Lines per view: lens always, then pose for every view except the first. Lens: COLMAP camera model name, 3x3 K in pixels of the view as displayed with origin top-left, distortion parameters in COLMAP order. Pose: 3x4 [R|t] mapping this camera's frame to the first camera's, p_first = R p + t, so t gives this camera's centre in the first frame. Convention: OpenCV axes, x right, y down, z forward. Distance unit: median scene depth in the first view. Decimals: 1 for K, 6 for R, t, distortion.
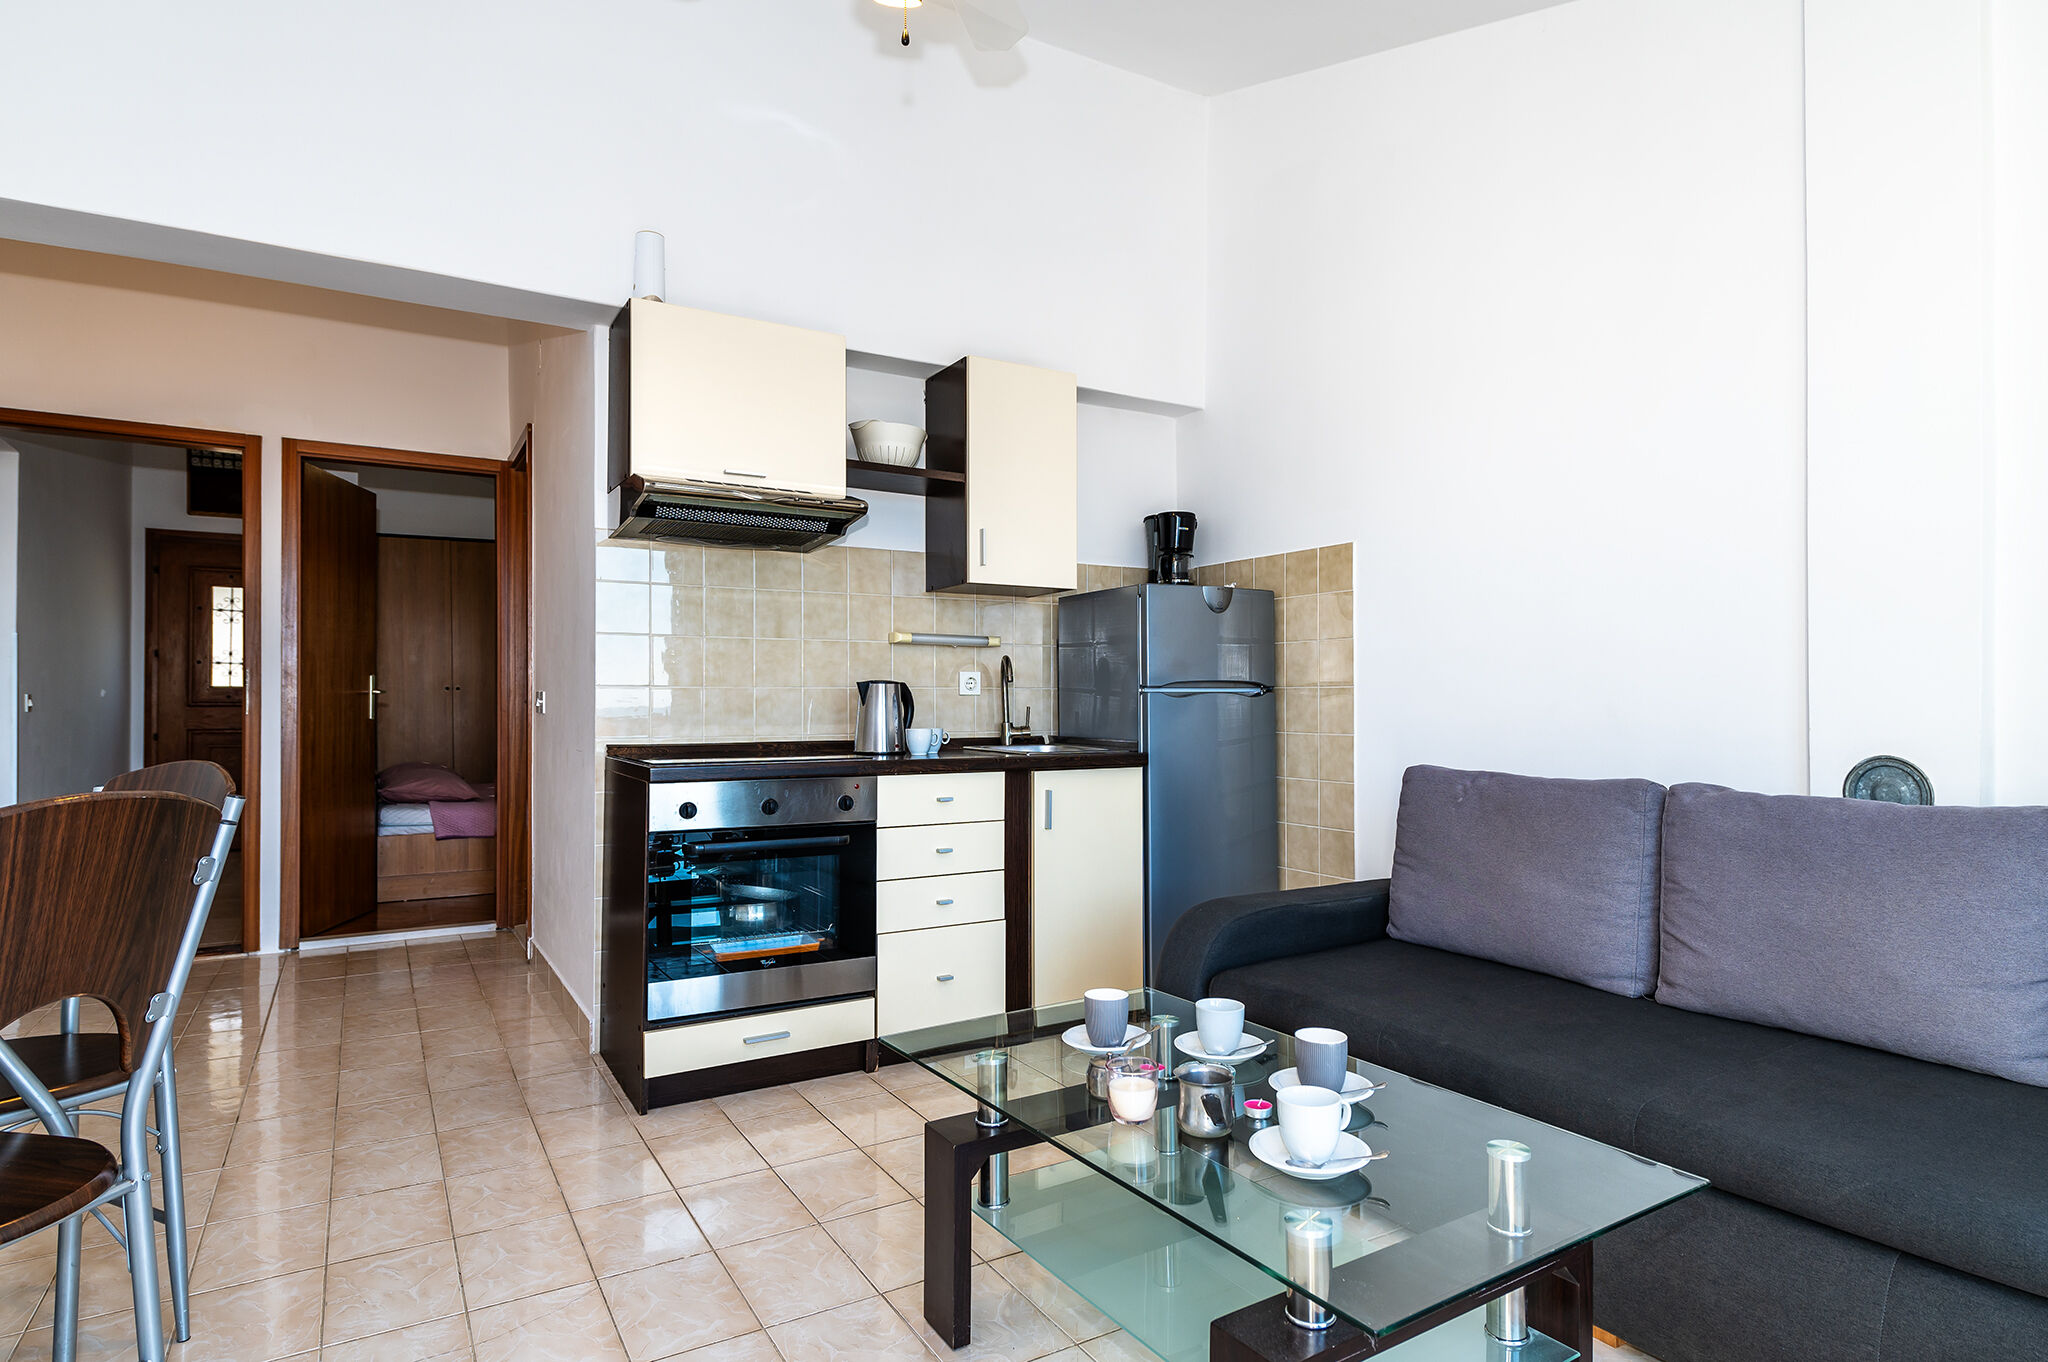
lens RADIAL K [[1081.5, 0, 1023.8], [0, 1081.5, 696.9], [0, 0, 1]] dist [0.016642, -0.005238]
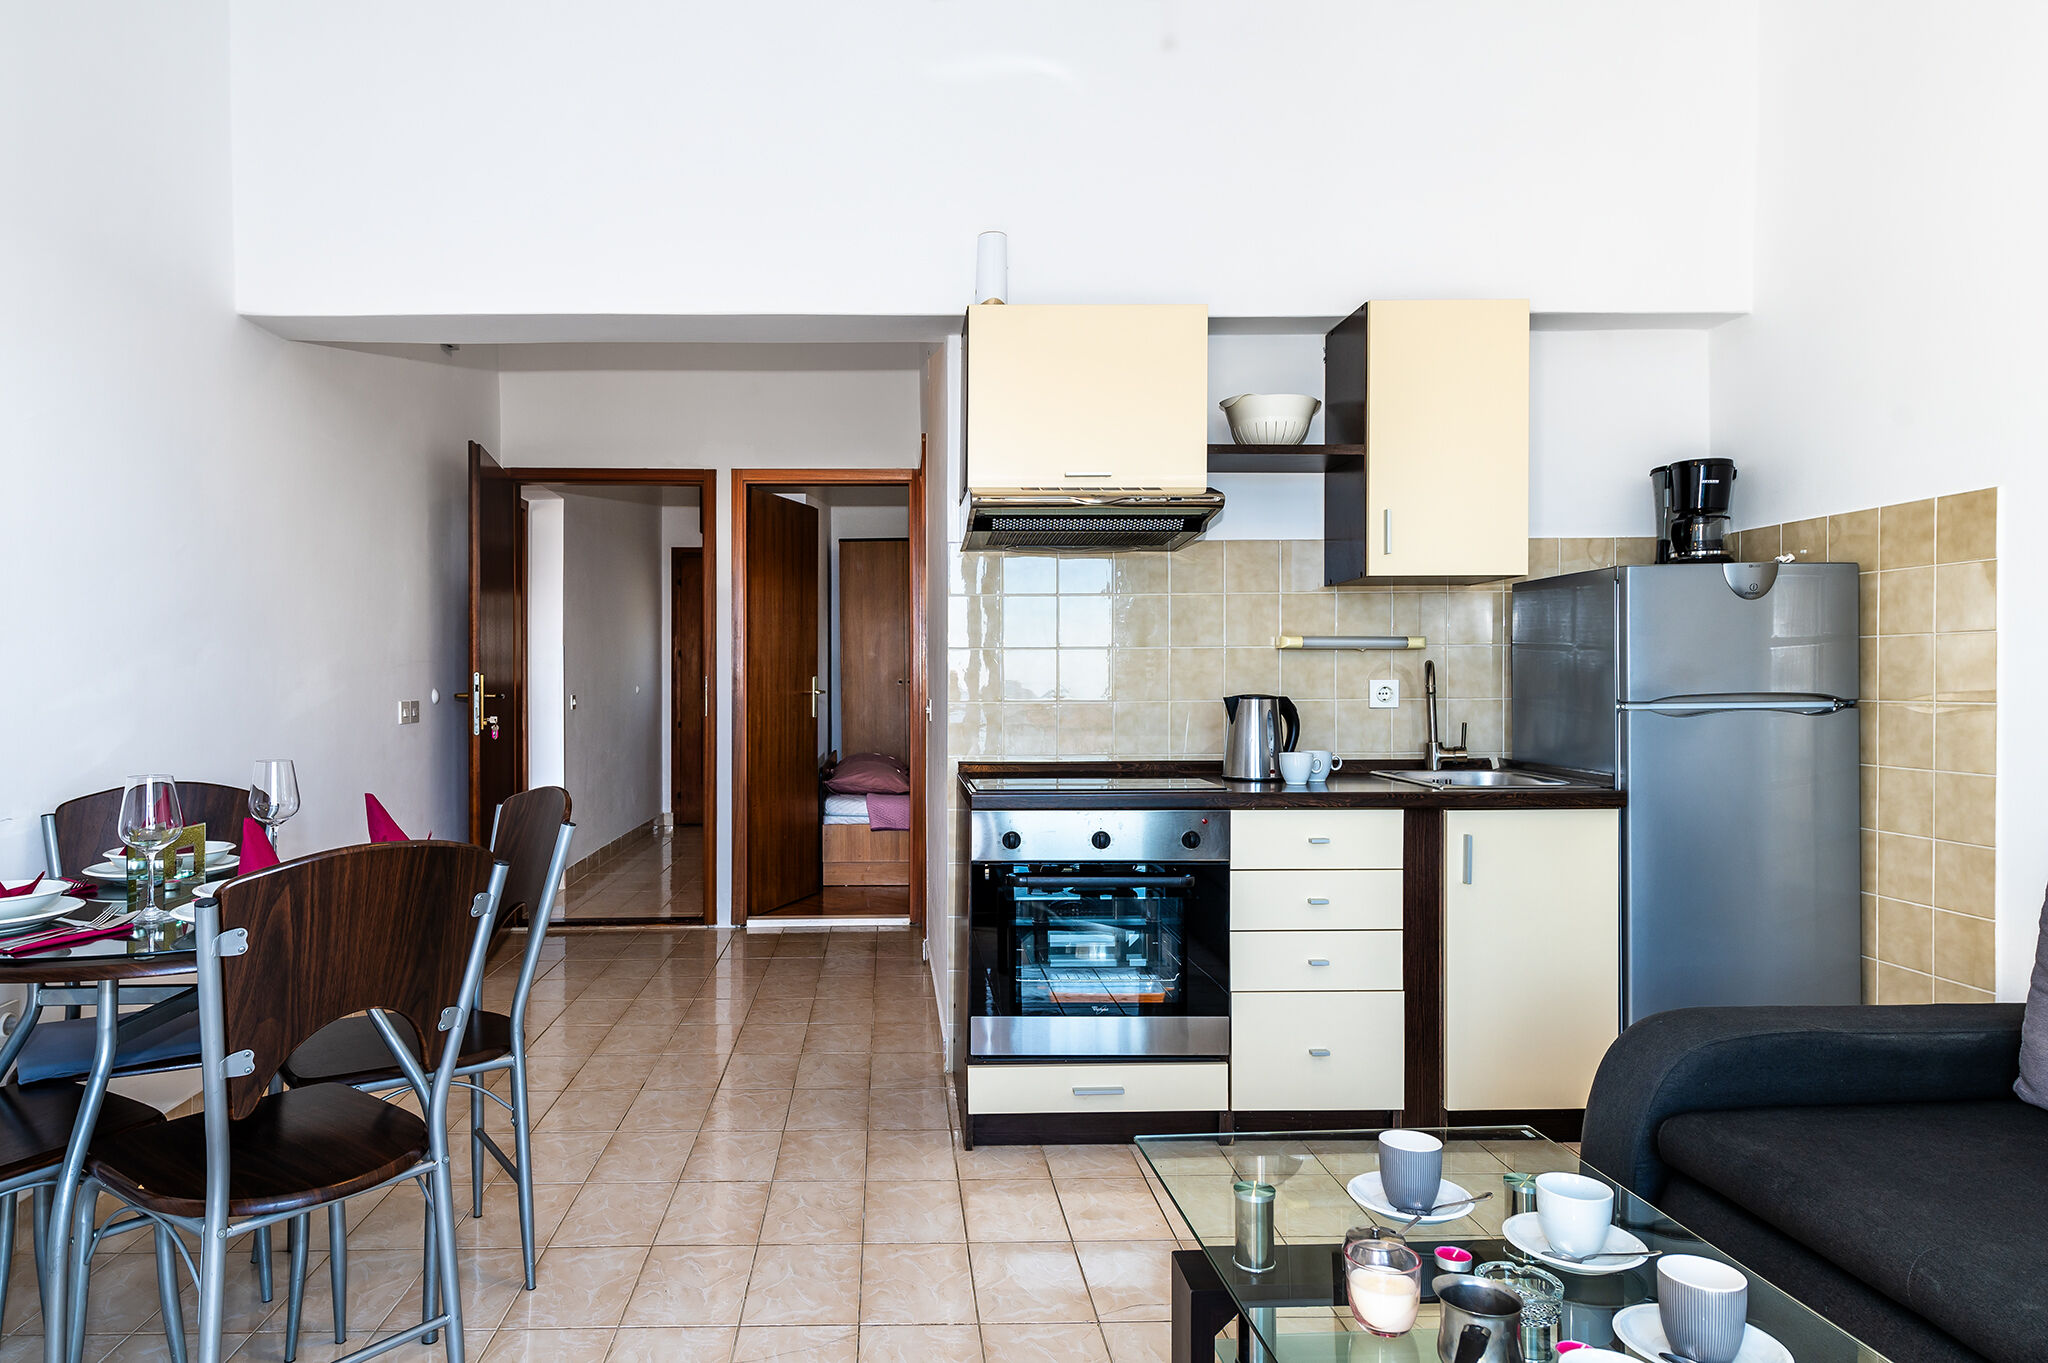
lens RADIAL K [[1172.3, 0, 1015.1], [0, 1172.3, 664.6], [0, 0, 1]] dist [0.013627, -0.006605]
pose [[0.872651, 0.006047, -0.488307, 0.162154], [-0.000582, 0.999936, 0.011342, -0.050968], [0.488344, -0.009613, 0.872598, 0.088648]]
